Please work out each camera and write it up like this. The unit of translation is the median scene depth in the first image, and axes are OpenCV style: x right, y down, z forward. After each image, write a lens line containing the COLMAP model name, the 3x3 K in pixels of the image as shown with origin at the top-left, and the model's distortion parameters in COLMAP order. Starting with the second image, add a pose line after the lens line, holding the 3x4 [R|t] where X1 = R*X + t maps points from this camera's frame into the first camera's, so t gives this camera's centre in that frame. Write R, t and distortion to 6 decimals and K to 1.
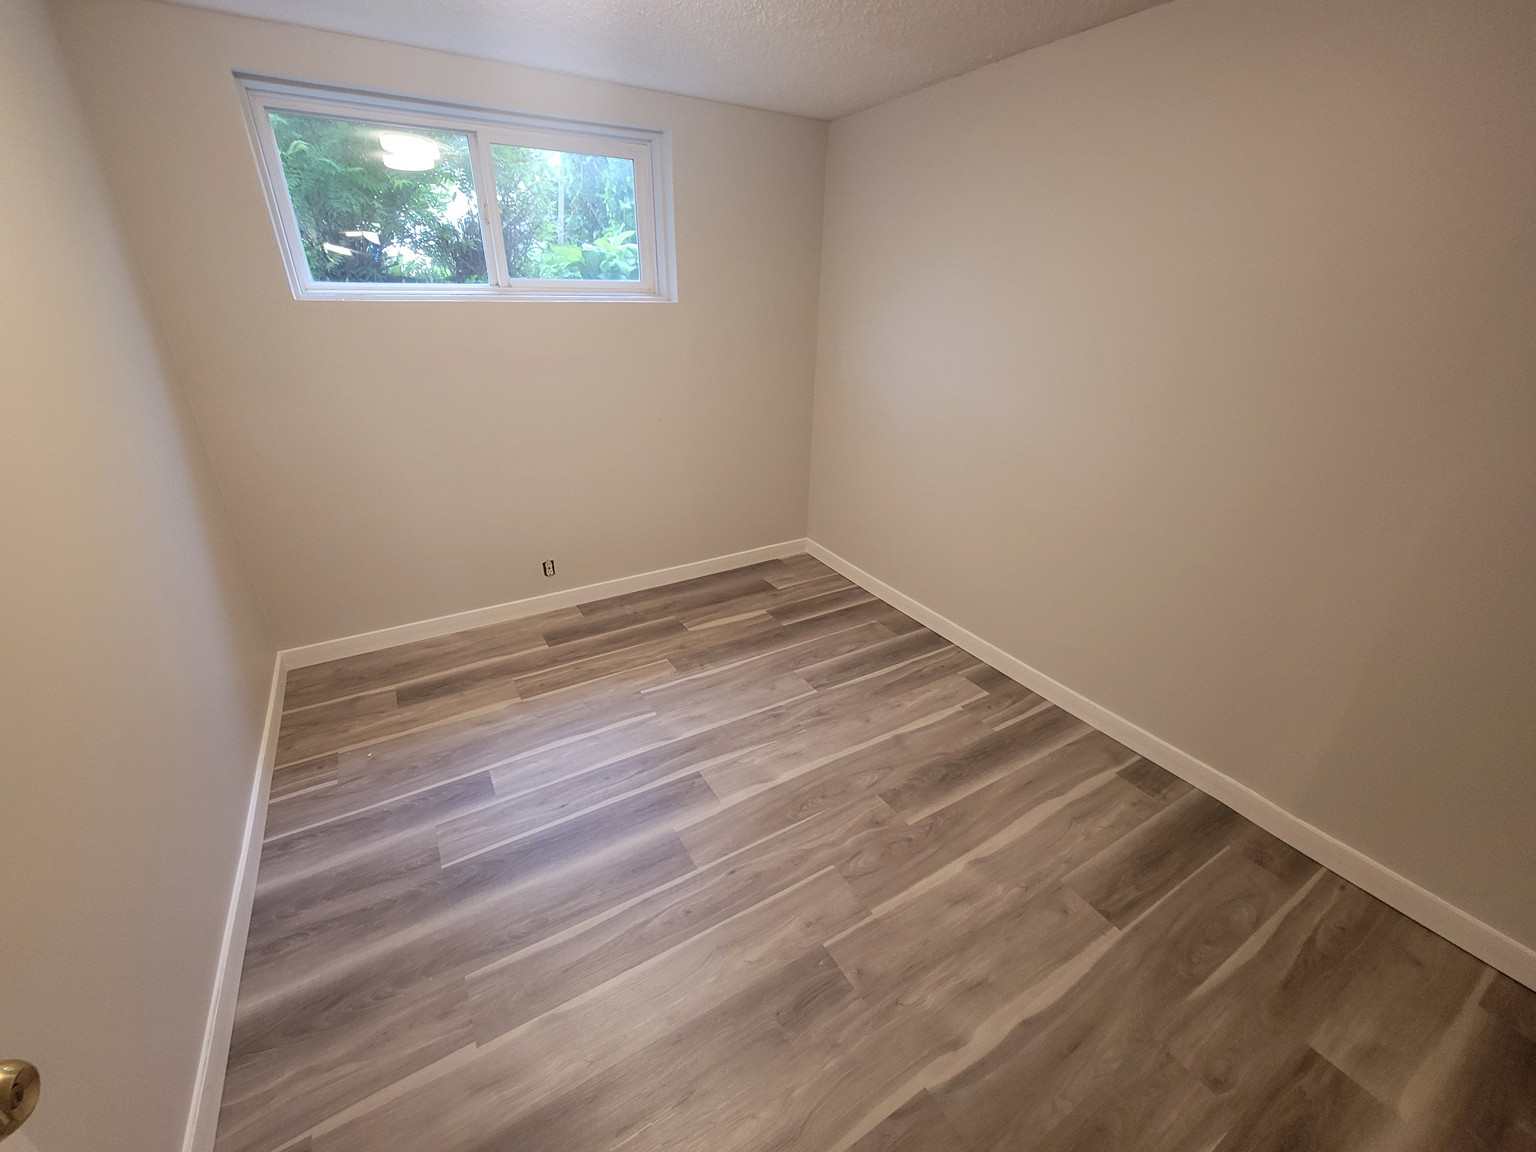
lens RADIAL K [[625.5, 0, 769.4], [0, 625.5, 573.1], [0, 0, 1]] dist [0.001513, -0.000716]
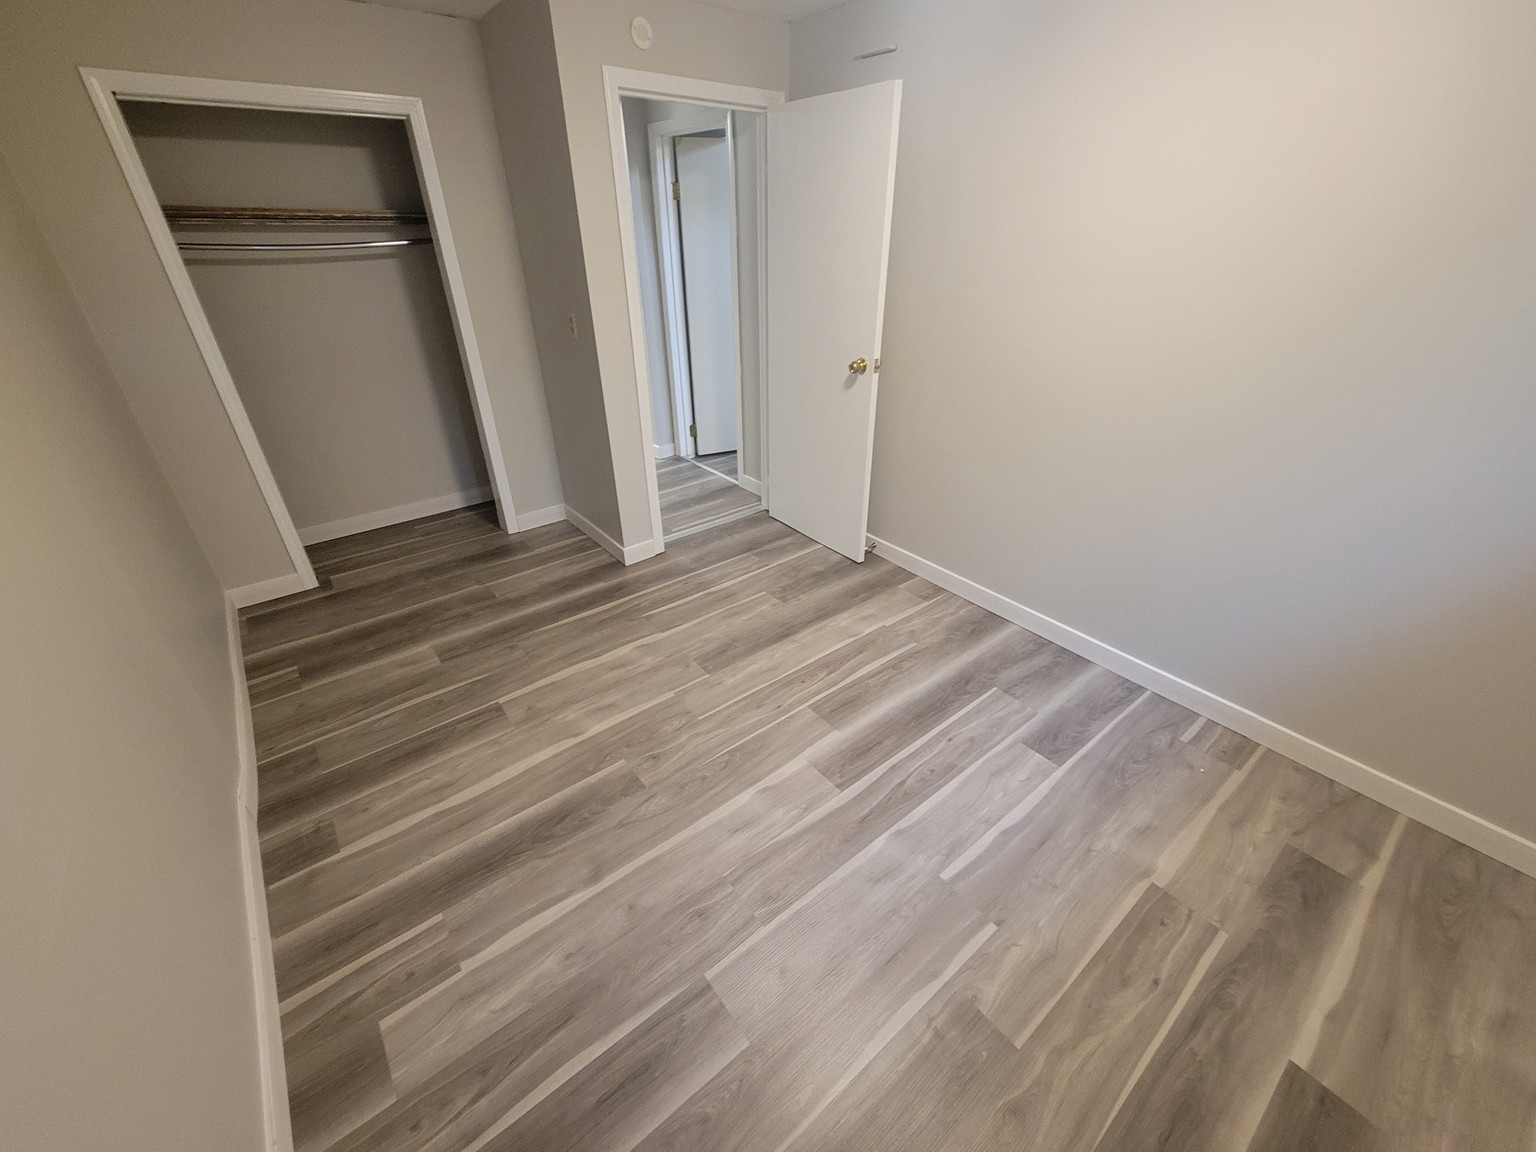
lens RADIAL K [[625.5, 0, 769.9], [0, 625.5, 574.4], [0, 0, 1]] dist [0.001513, -0.000716]
pose [[-0.991535, 0.053865, -0.118136, 0.085840], [-0.063035, 0.595745, 0.800696, -0.633707], [0.113508, 0.801365, -0.587307, 1.376699]]
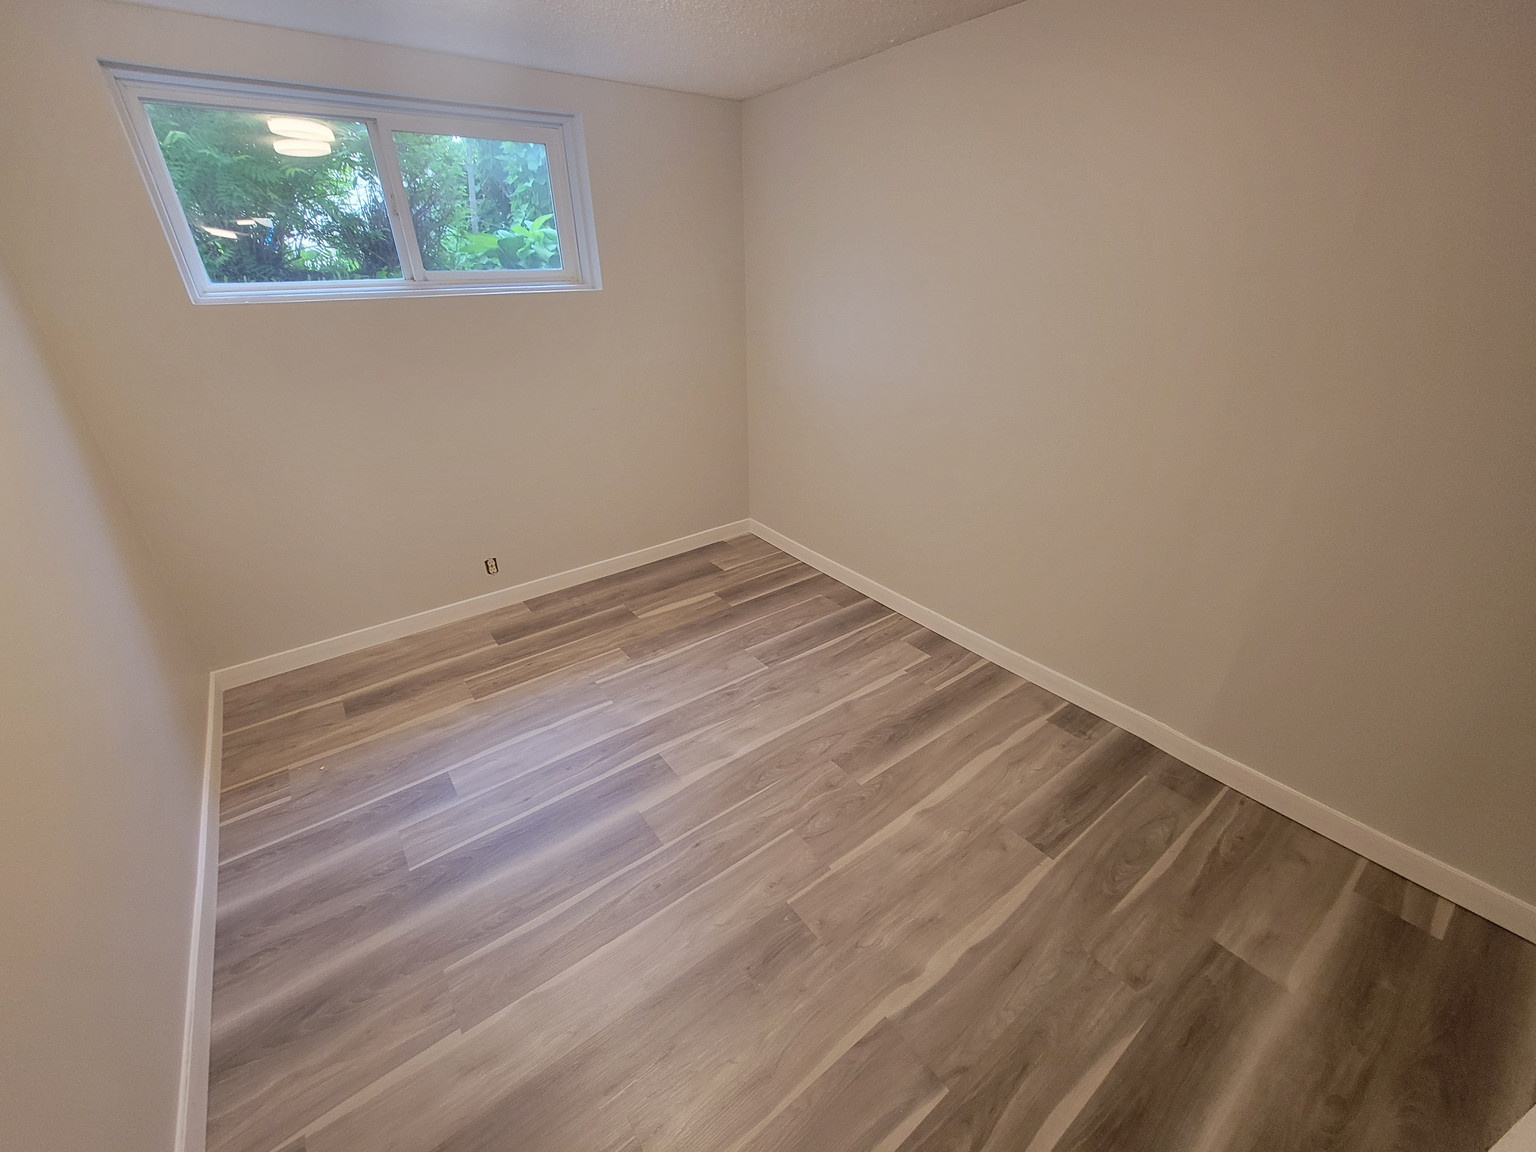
lens RADIAL K [[625.5, 0, 767.7], [0, 625.5, 574.5], [0, 0, 1]] dist [0.001513, -0.000716]
pose [[0.994532, -0.070418, 0.077117, 0.008409], [0.067492, 0.996921, 0.039920, -0.007561], [-0.079690, -0.034497, 0.996223, -0.035296]]
